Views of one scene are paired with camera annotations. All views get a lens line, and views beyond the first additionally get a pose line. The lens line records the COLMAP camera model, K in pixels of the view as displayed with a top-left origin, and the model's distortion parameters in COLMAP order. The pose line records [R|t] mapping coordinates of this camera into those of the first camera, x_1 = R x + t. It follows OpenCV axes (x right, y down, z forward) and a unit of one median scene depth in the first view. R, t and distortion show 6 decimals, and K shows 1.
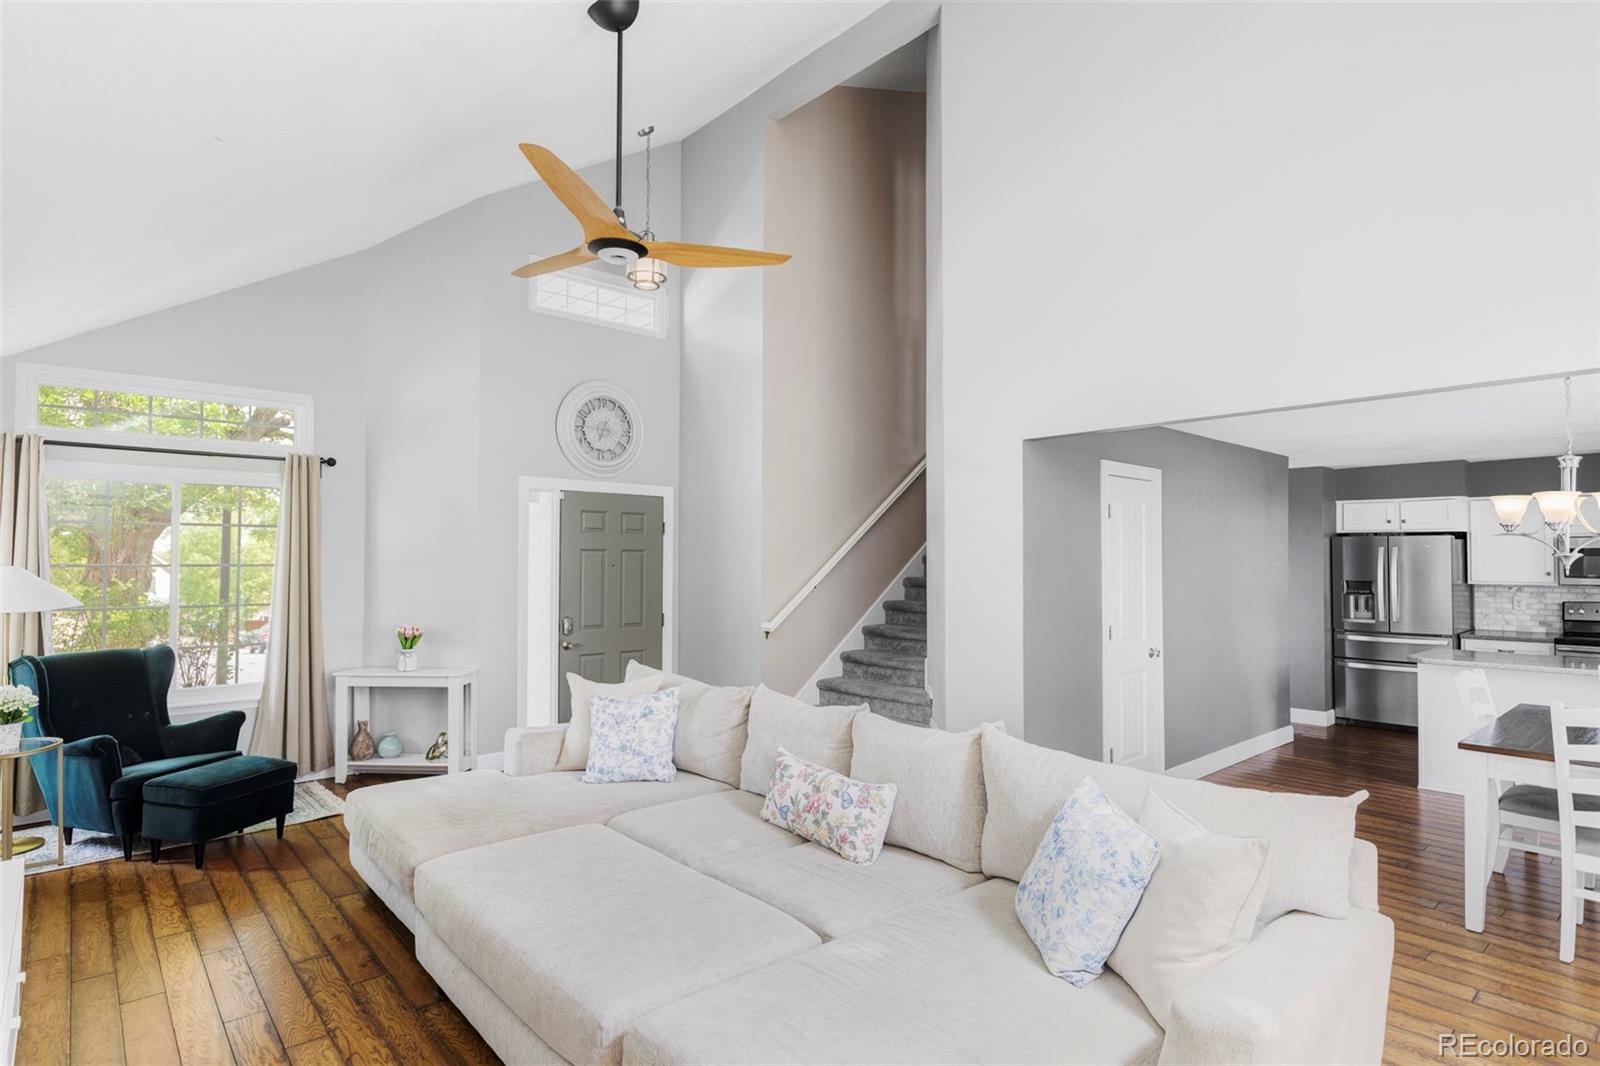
lens RADIAL K [[839.2, 0, 806.8], [0, 839.2, 538.4], [0, 0, 1]] dist [0.000519, -0.001119]
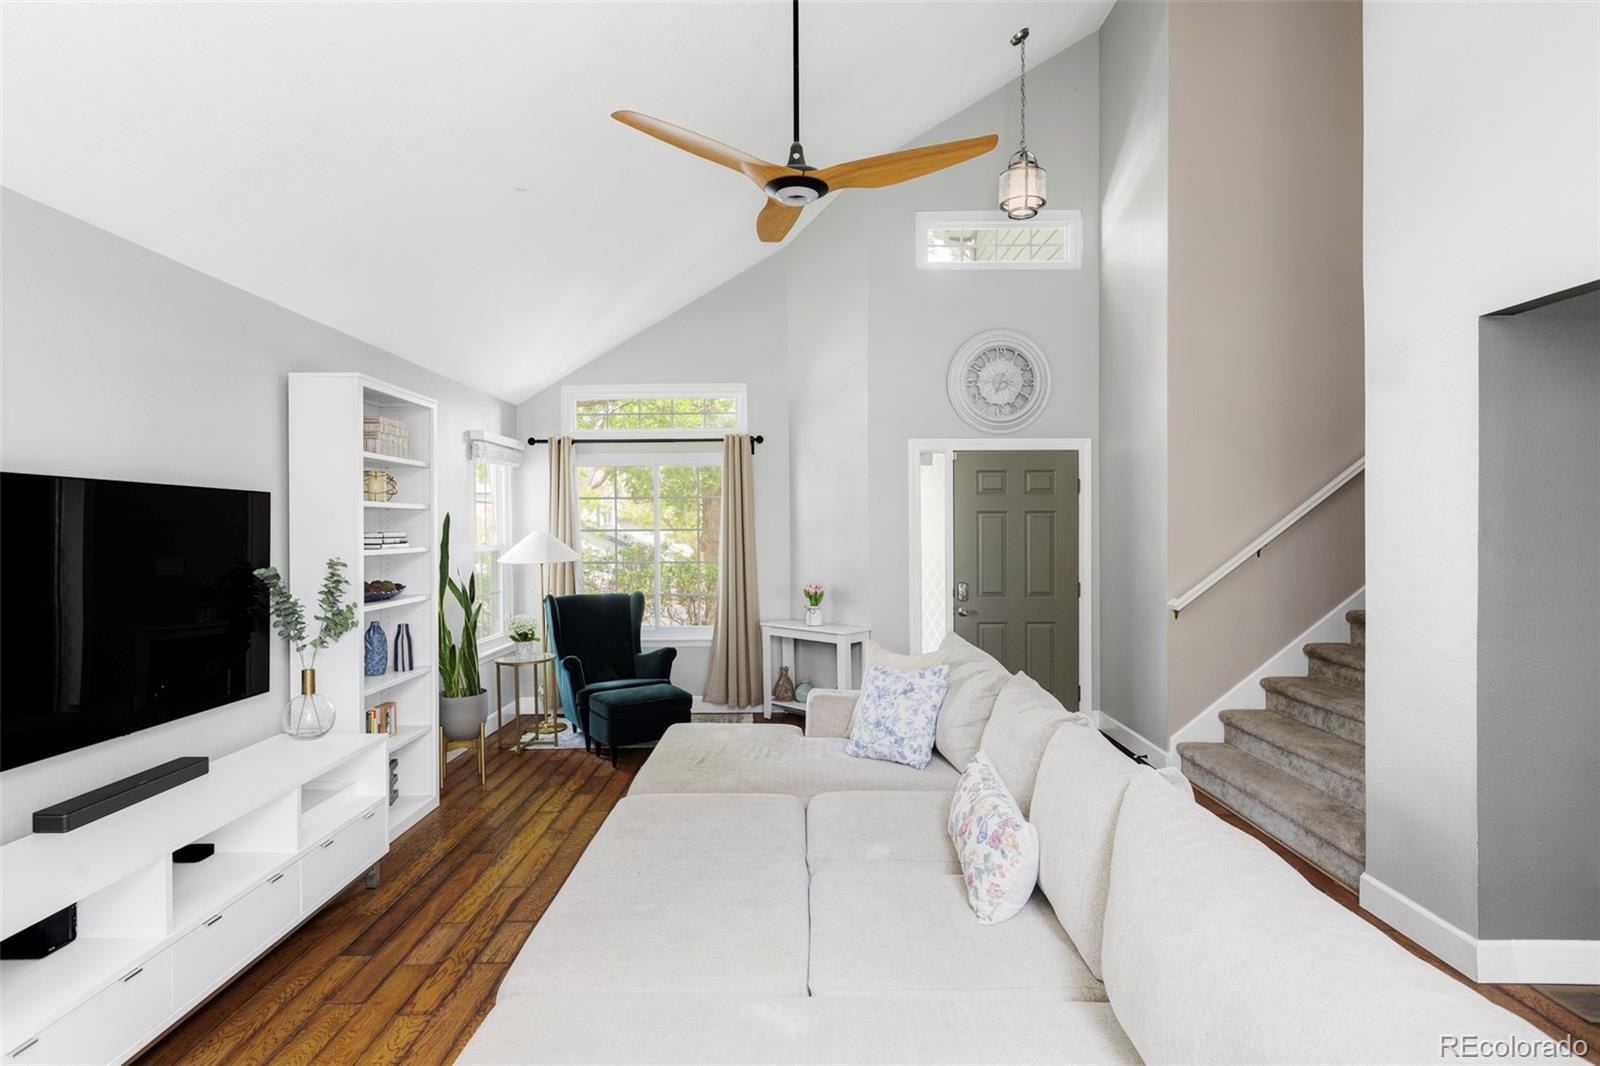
lens RADIAL K [[838.6, 0, 797.5], [0, 838.6, 530.9], [0, 0, 1]] dist [0.000534, -0.000364]
pose [[0.740605, -0.002555, -0.671936, 0.245180], [0.025687, 0.999370, 0.024511, 0.006984], [0.671450, -0.035413, 0.740203, 0.183075]]
